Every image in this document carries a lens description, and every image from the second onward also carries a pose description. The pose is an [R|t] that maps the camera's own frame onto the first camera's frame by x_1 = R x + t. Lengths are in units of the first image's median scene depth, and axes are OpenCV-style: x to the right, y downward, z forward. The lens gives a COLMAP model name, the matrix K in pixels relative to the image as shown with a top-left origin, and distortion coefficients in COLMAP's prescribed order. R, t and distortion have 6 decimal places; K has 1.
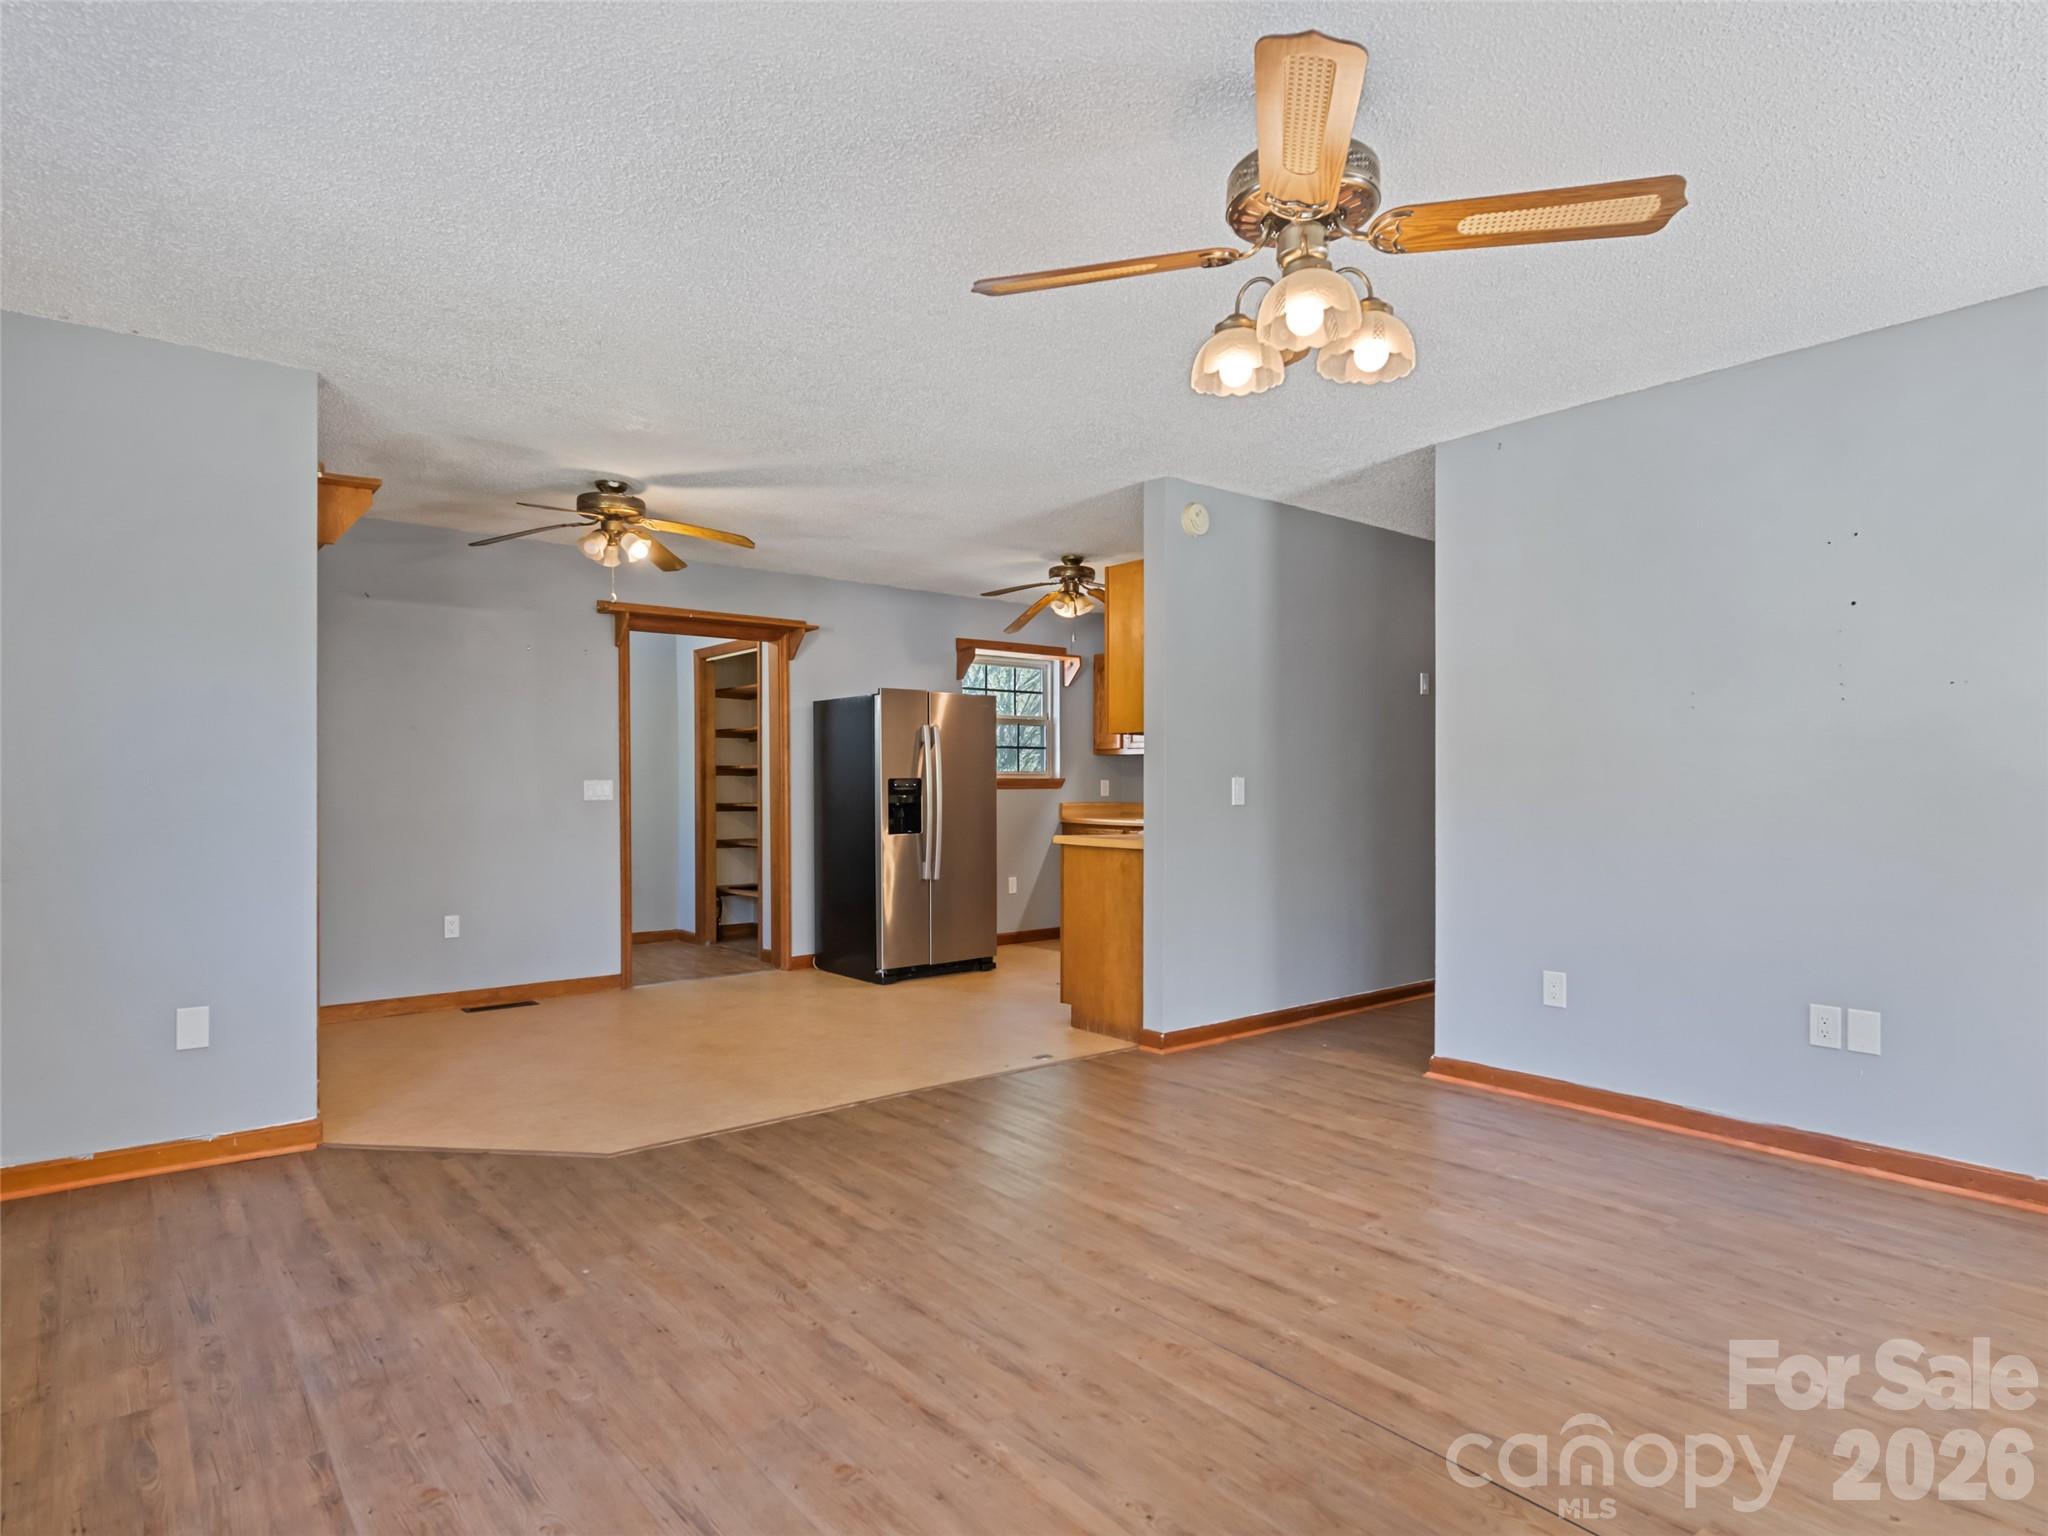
lens RADIAL K [[1154.6, 0, 1014.4], [0, 1154.6, 778.0], [0, 0, 1]] dist [0.011286, -0.005631]
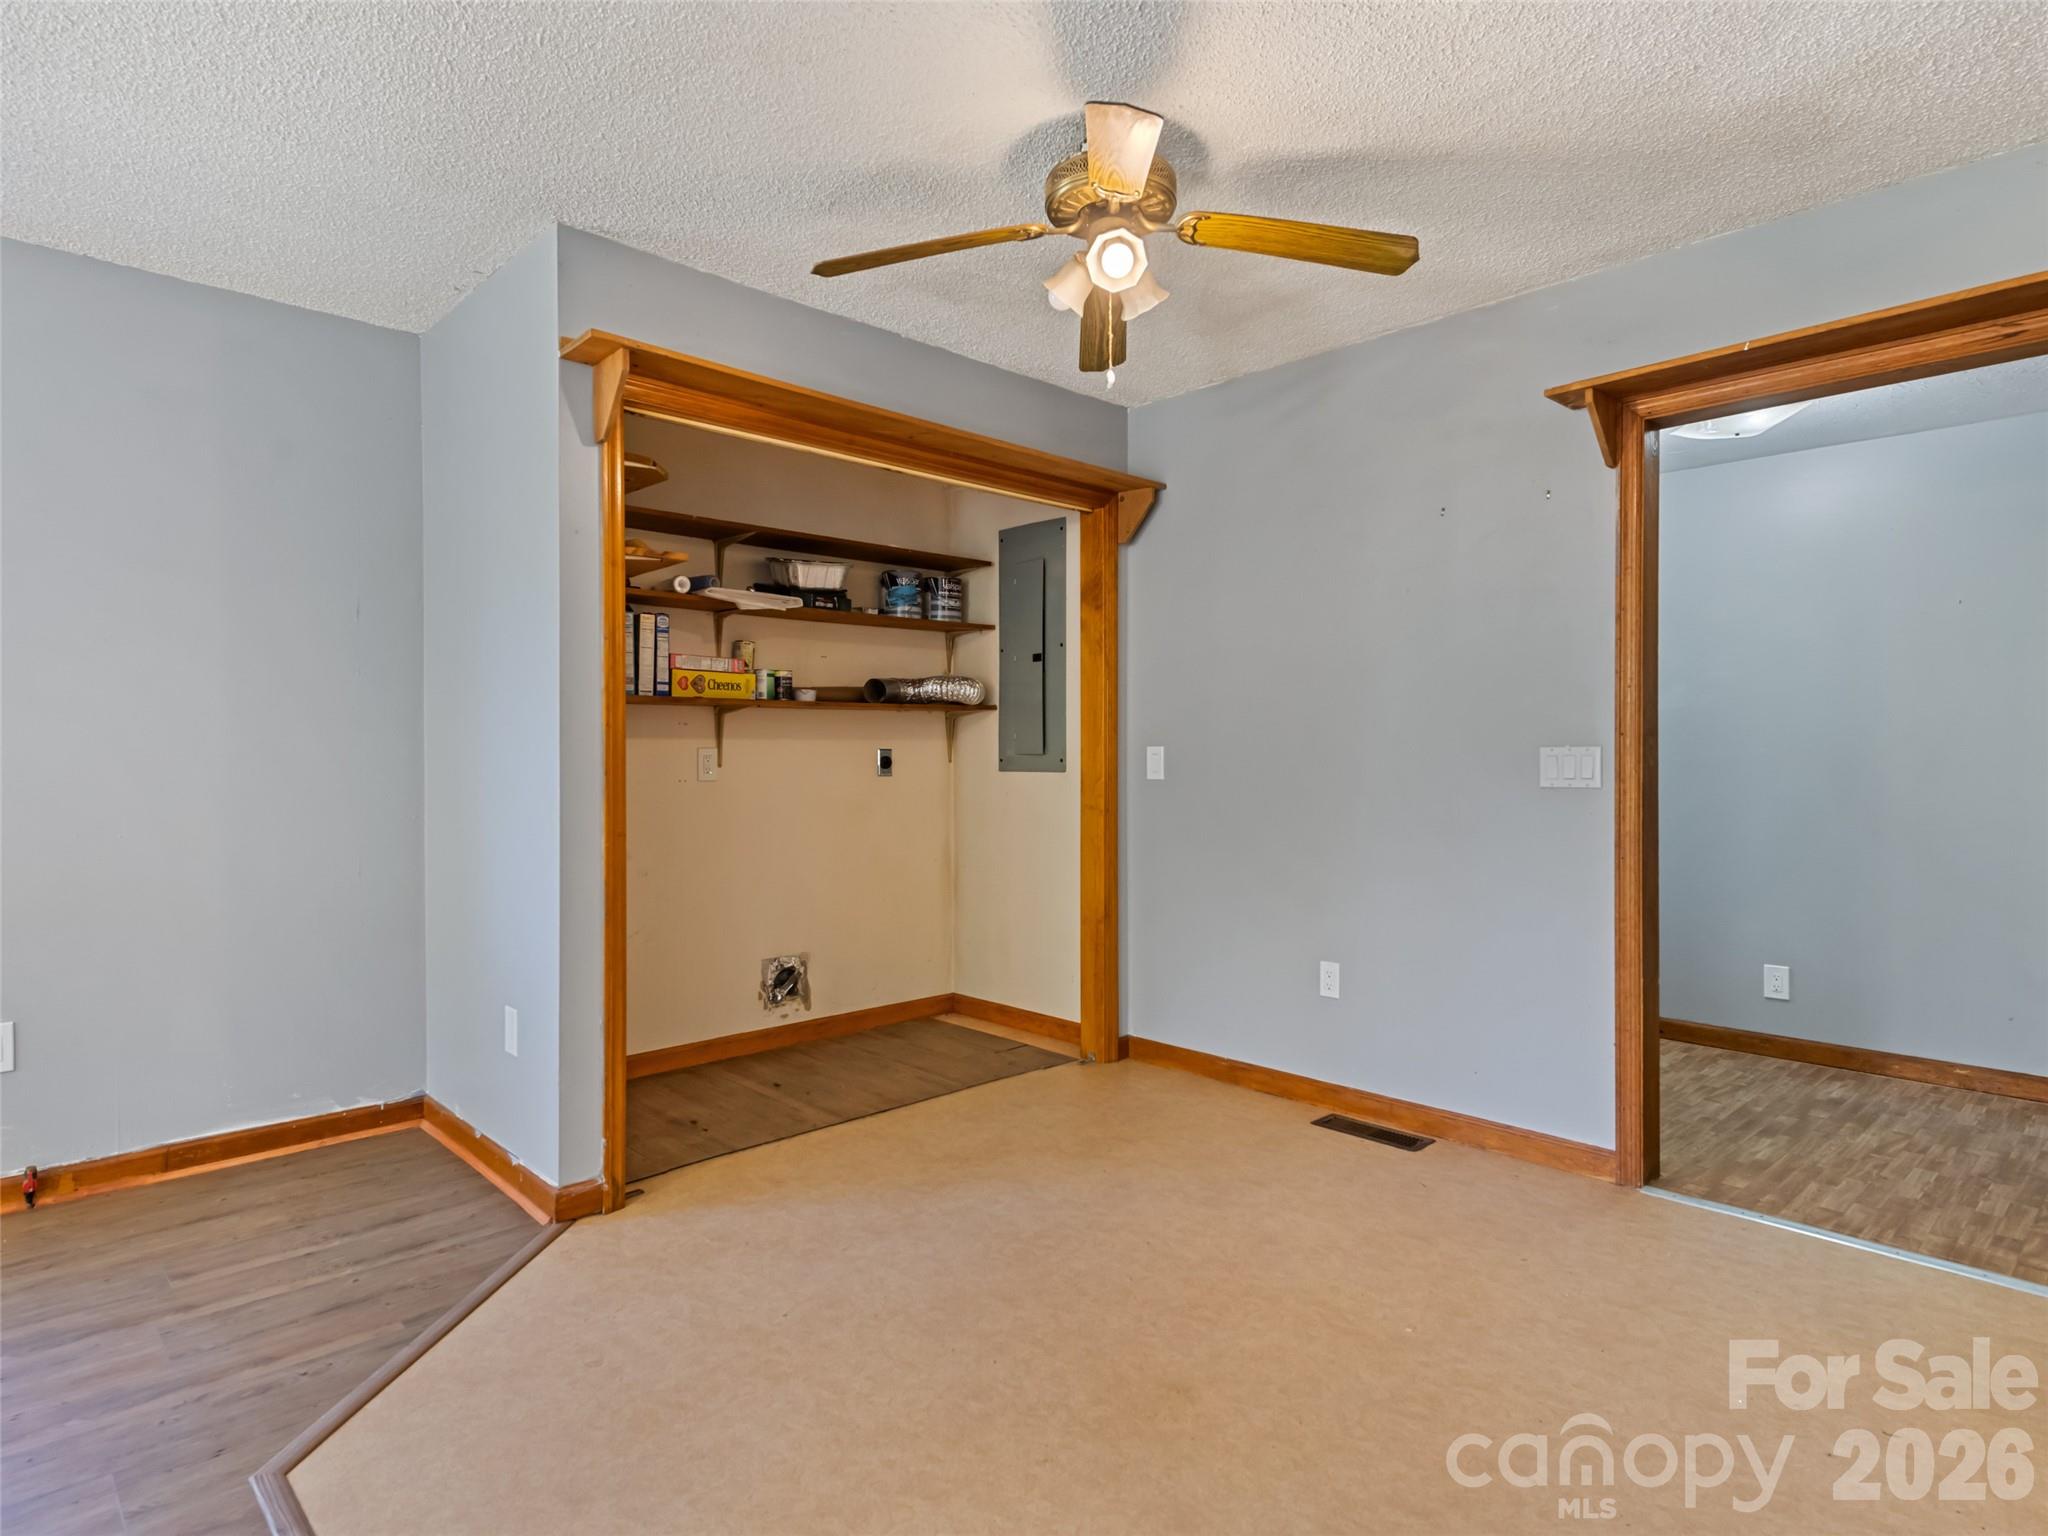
lens RADIAL K [[1114.9, 0, 977.4], [0, 1114.9, 757.7], [0, 0, 1]] dist [0.014047, -0.008001]
pose [[0.095909, 0.004464, -0.995380, 0.165927], [0.004844, 0.999976, 0.004952, 0.005270], [0.995378, -0.005297, 0.095885, 1.205802]]
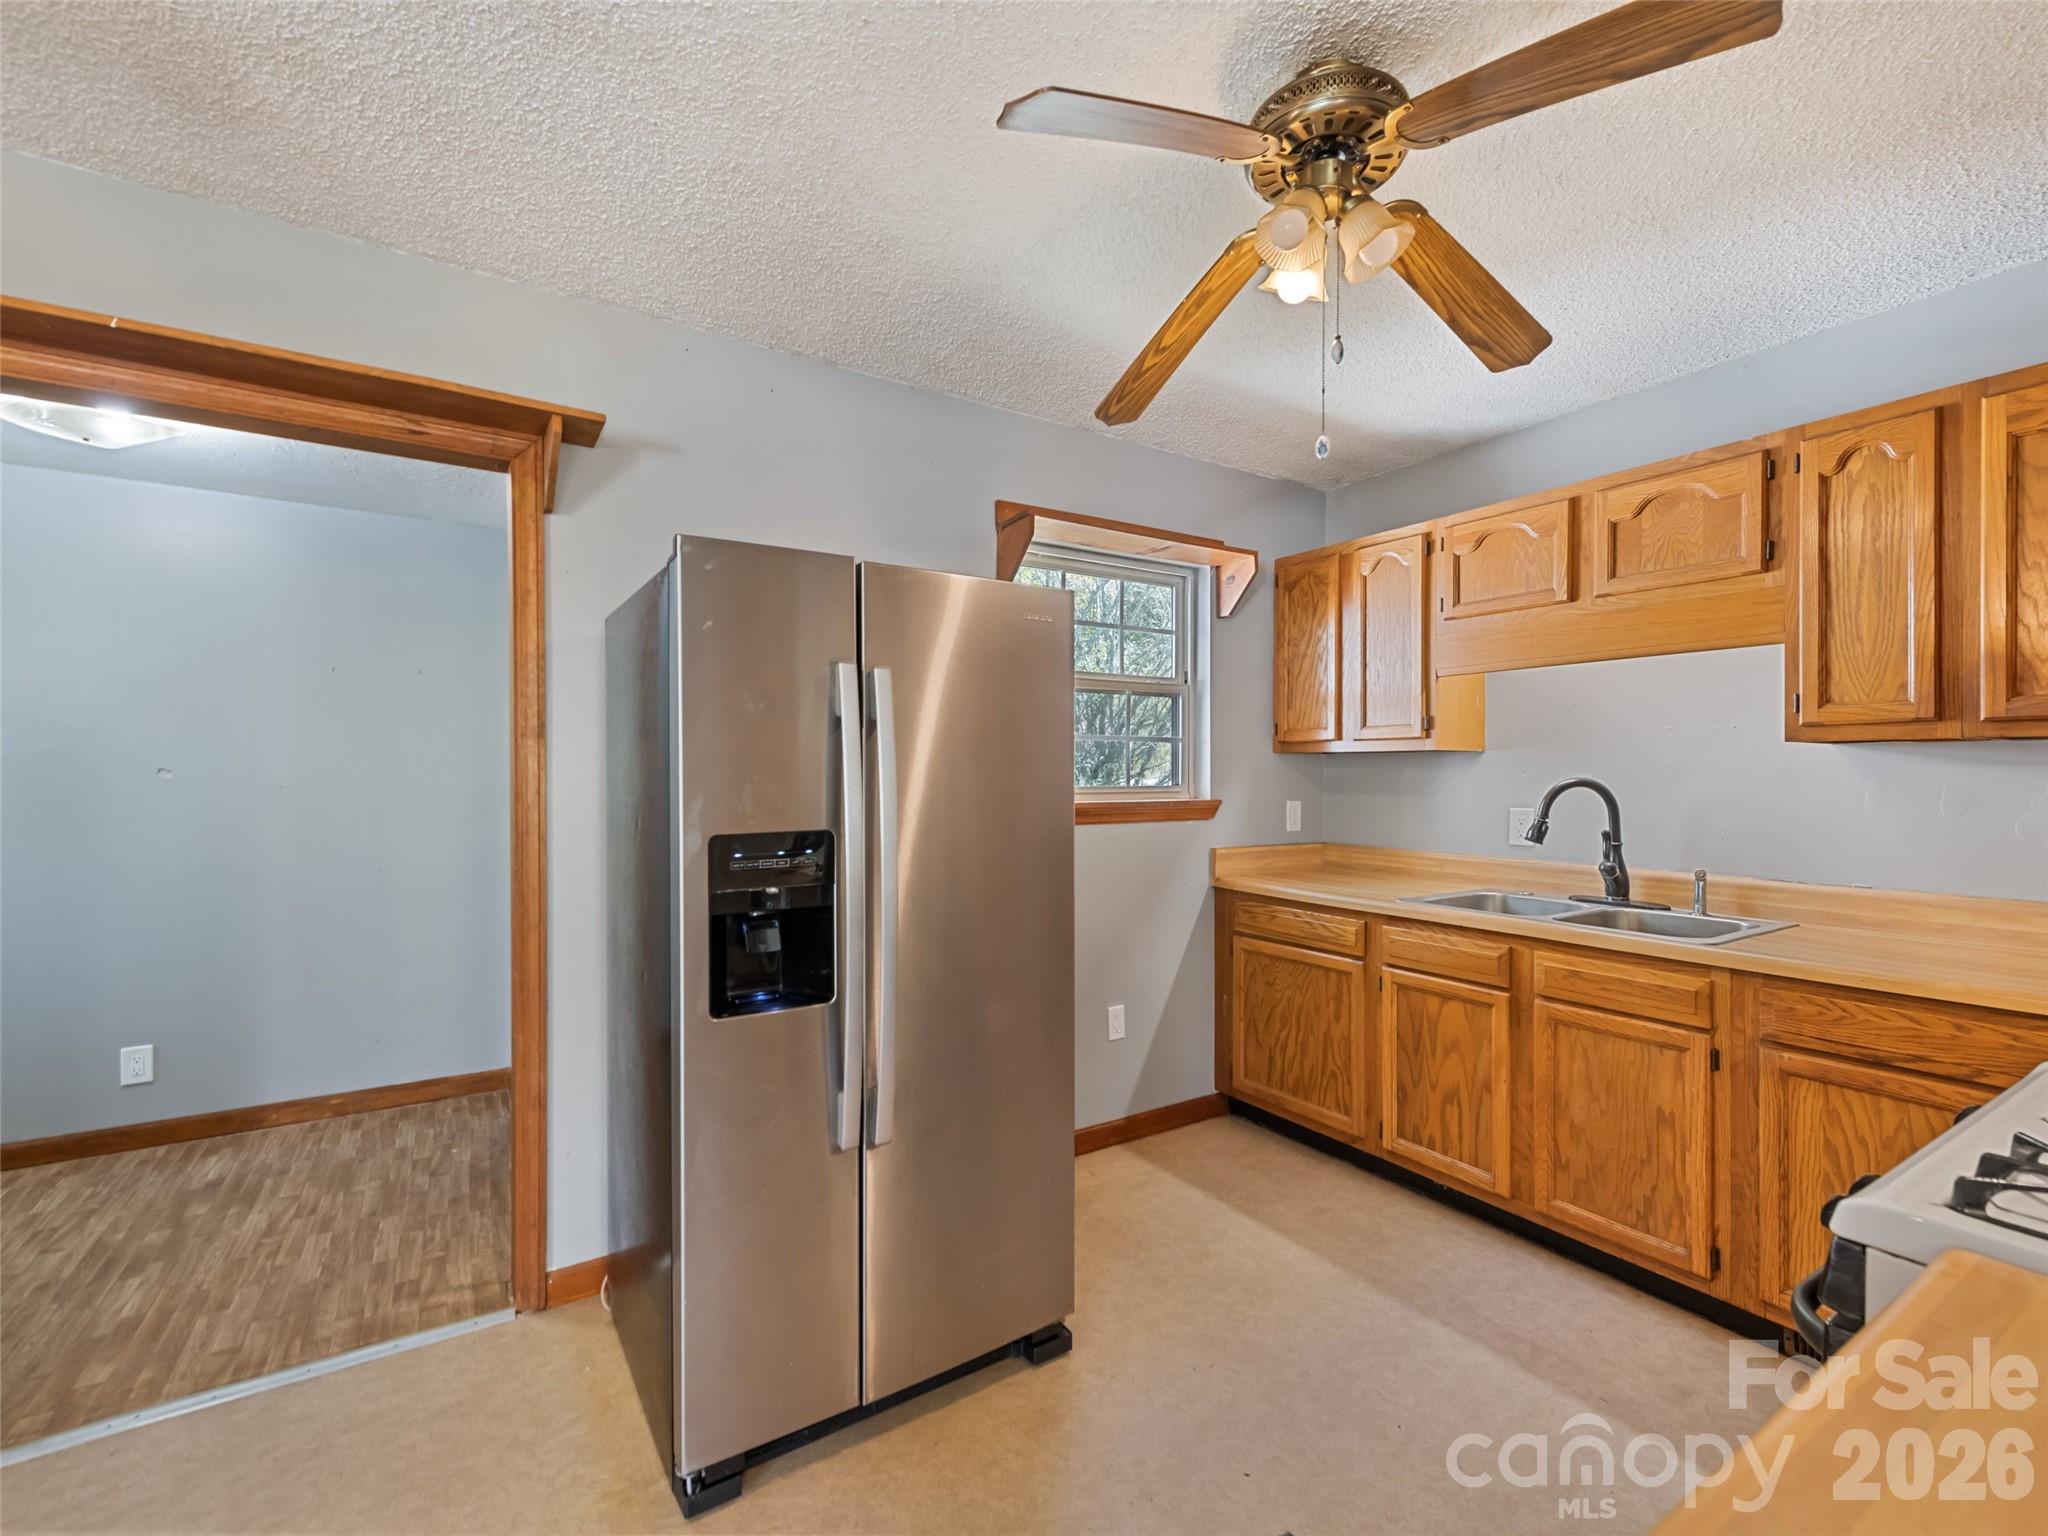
lens RADIAL K [[930.0, 0, 1072.9], [0, 930.0, 773.8], [0, 0, 1]] dist [0.006131, 0.000192]
pose [[0.998553, 0.001214, -0.053767, 0.002245], [-0.000758, 0.999964, 0.008505, -0.032300], [0.053776, -0.008452, 0.998517, 1.322462]]
